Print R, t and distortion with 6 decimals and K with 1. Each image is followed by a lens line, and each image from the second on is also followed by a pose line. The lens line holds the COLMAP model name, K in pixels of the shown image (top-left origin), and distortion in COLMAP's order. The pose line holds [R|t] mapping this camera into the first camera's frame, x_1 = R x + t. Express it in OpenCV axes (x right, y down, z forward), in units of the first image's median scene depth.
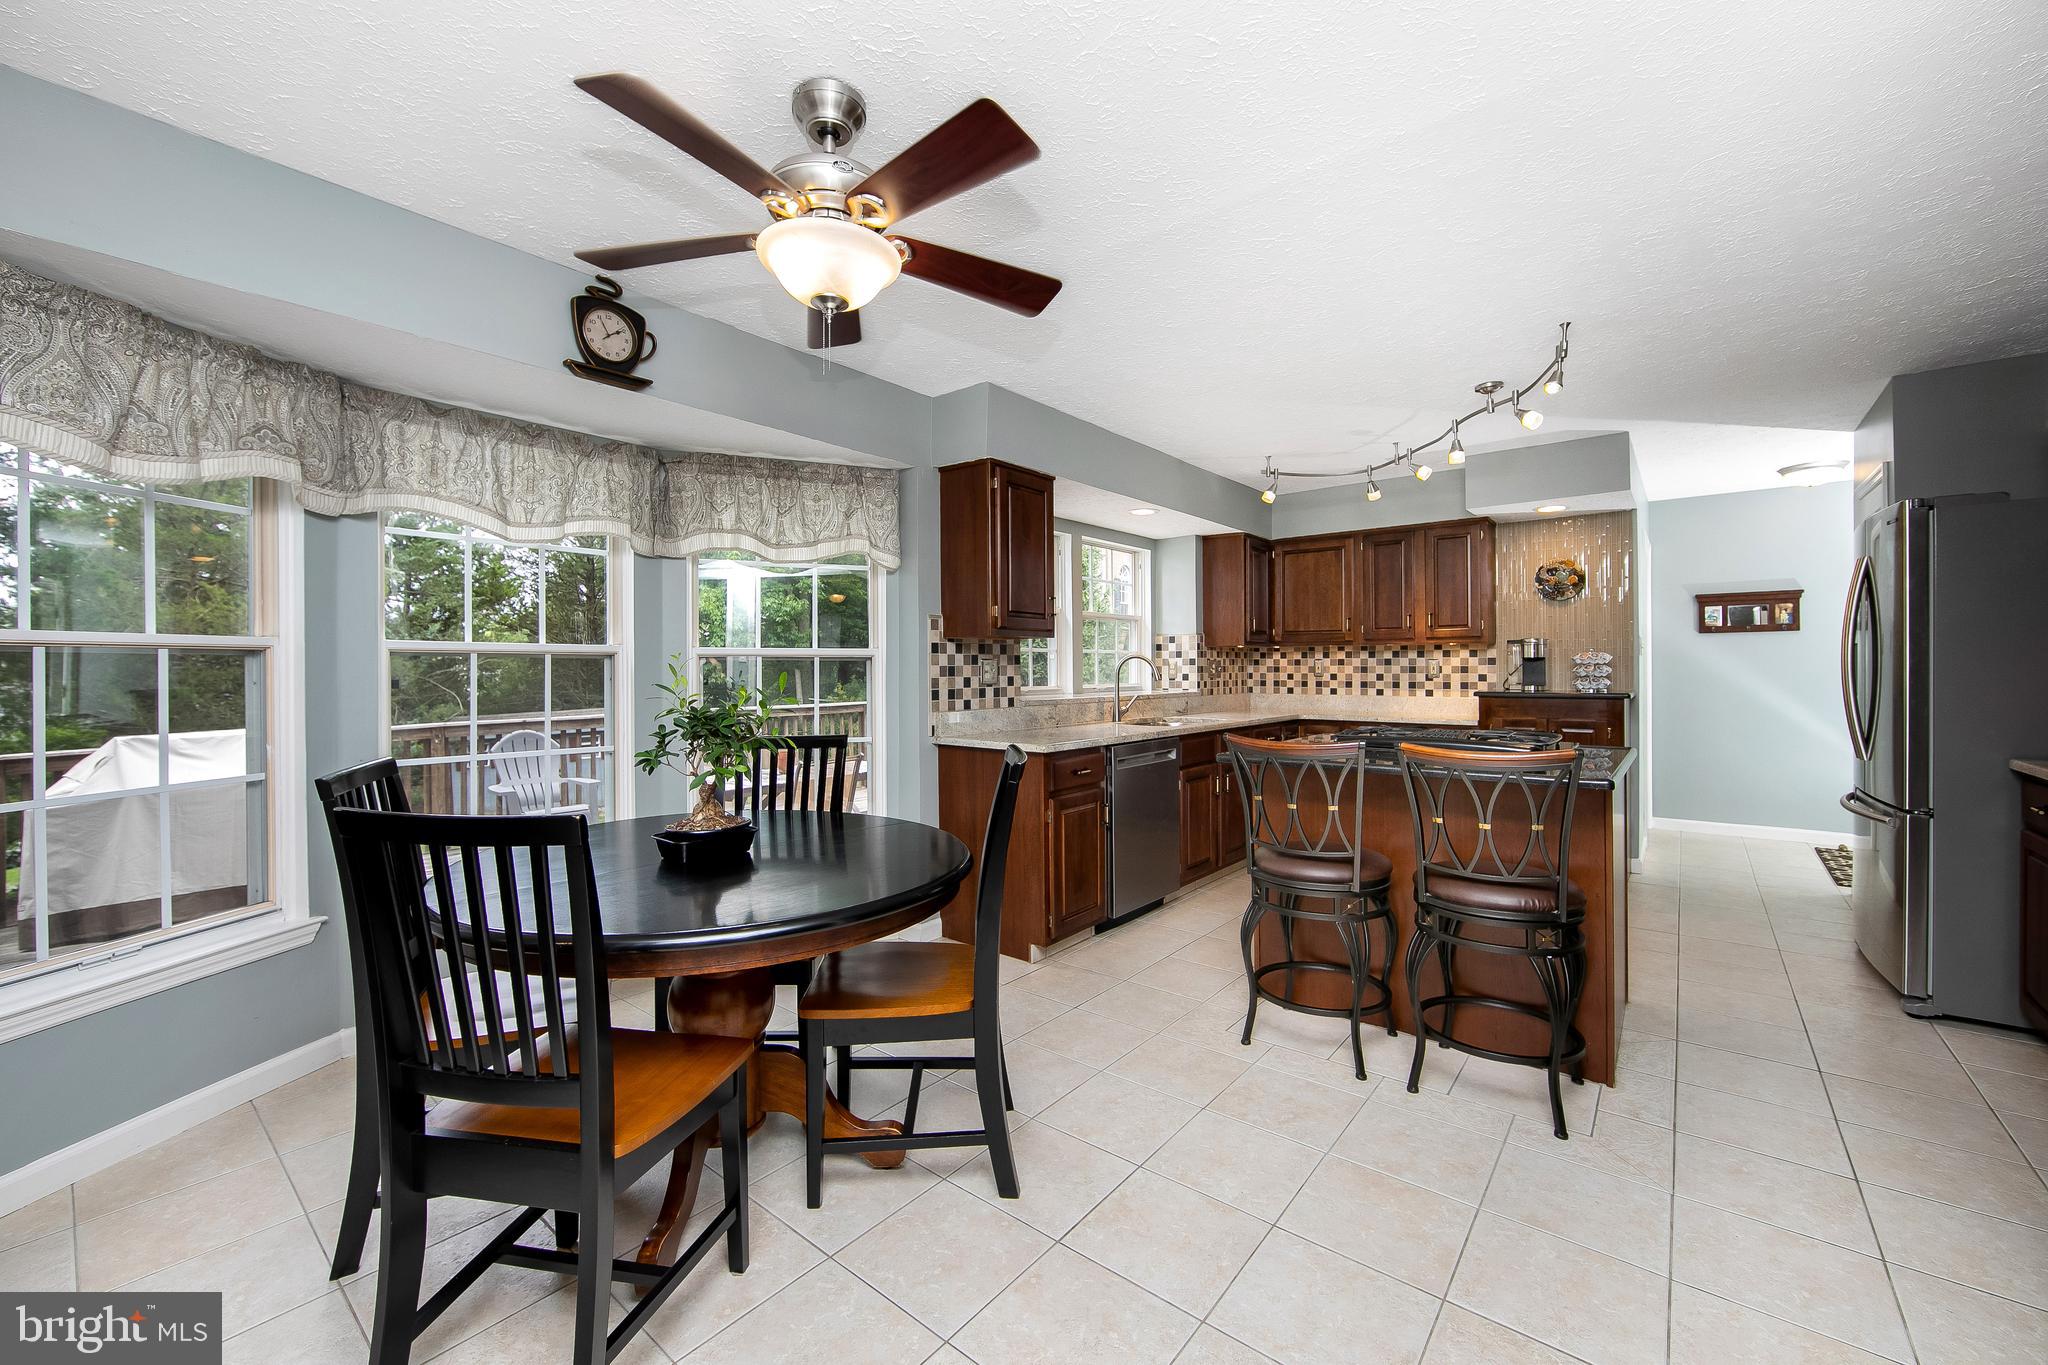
lens RADIAL K [[819.2, 0, 1013.9], [0, 819.2, 674.6], [0, 0, 1]] dist [-0.012076, 0.002508]
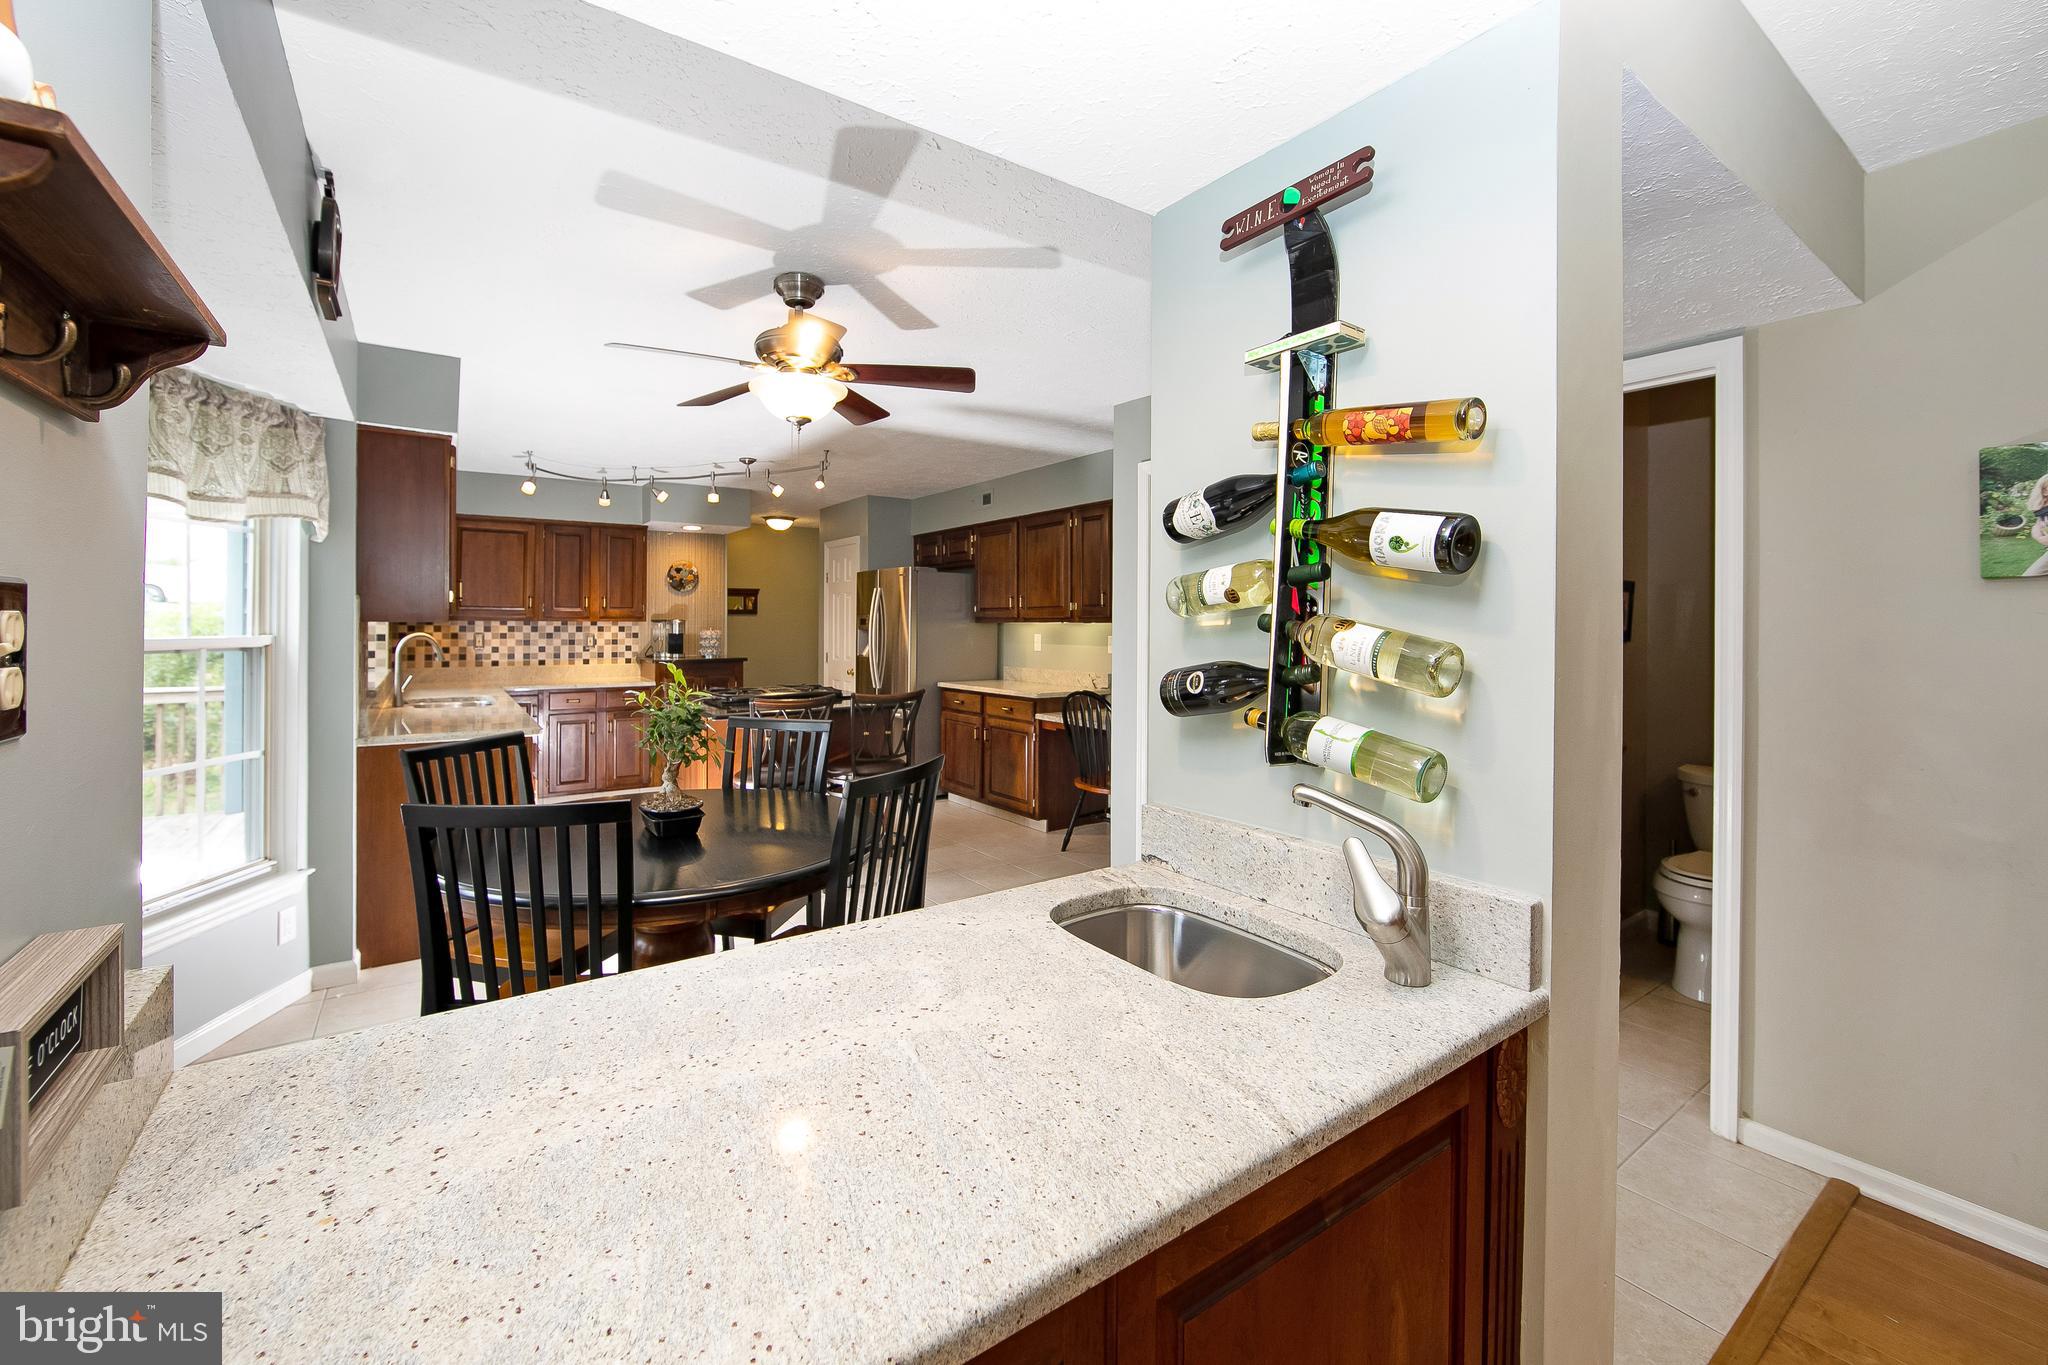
lens RADIAL K [[819.2, 0, 1007.2], [0, 819.2, 616.4], [0, 0, 1]] dist [-0.012076, 0.002508]
pose [[0.268808, 0.014299, 0.963088, -0.492581], [0.004255, 0.999862, -0.016033, -0.022788], [-0.963184, 0.008408, 0.268710, 0.083202]]
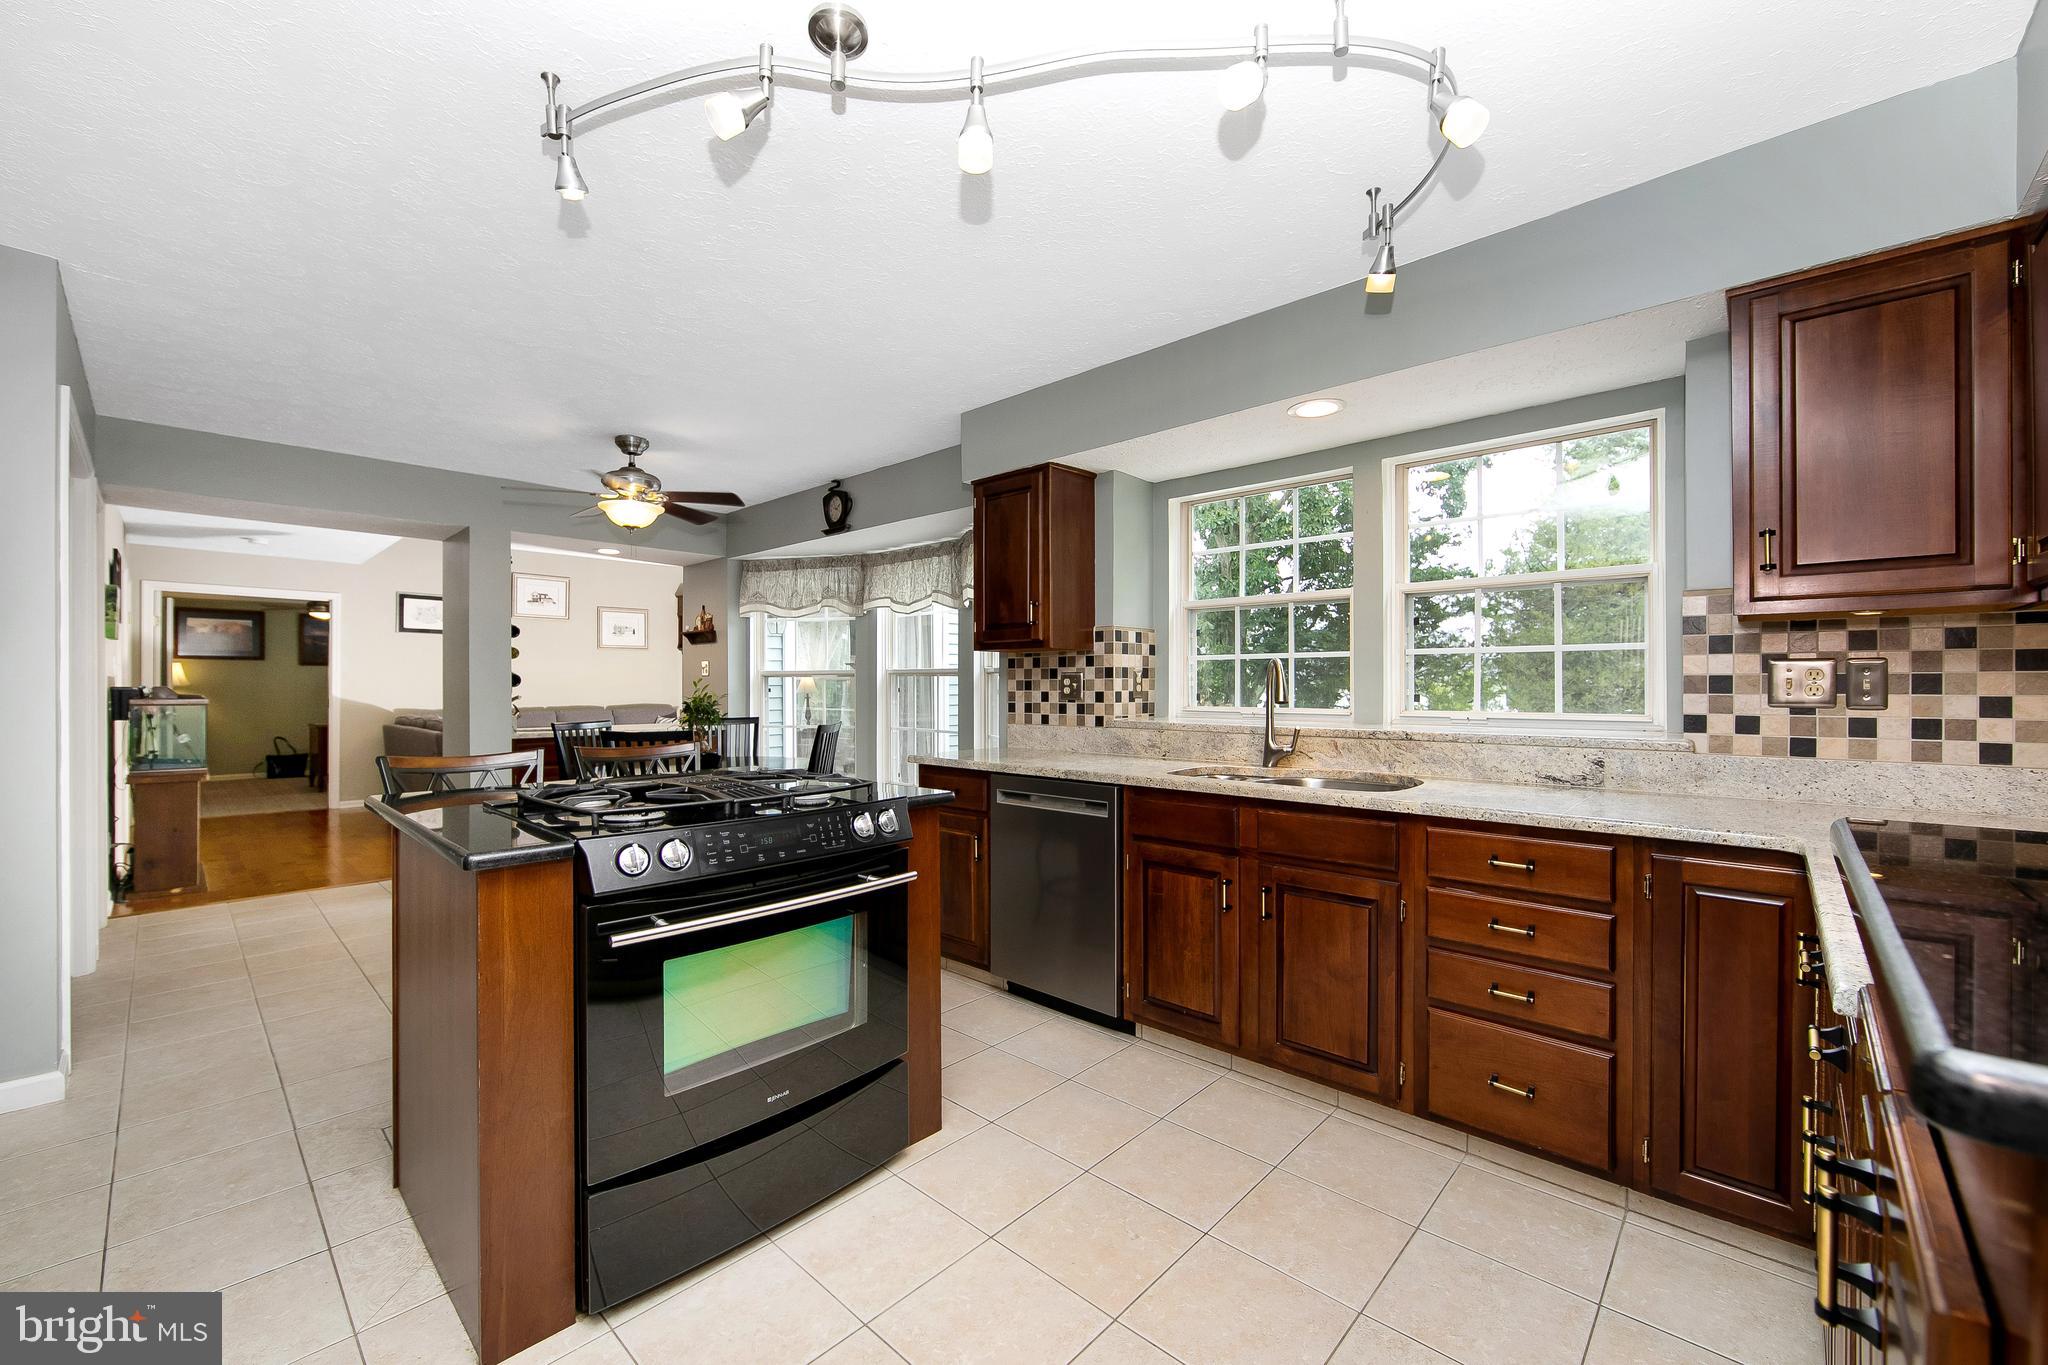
lens RADIAL K [[819.2, 0, 1065.5], [0, 819.2, 694.0], [0, 0, 1]] dist [-0.012076, 0.002508]
pose [[-0.040199, 0.018202, -0.999026, 0.689422], [-0.002247, 0.999830, 0.018308, -0.008905], [0.999189, 0.002981, -0.040151, 0.792743]]
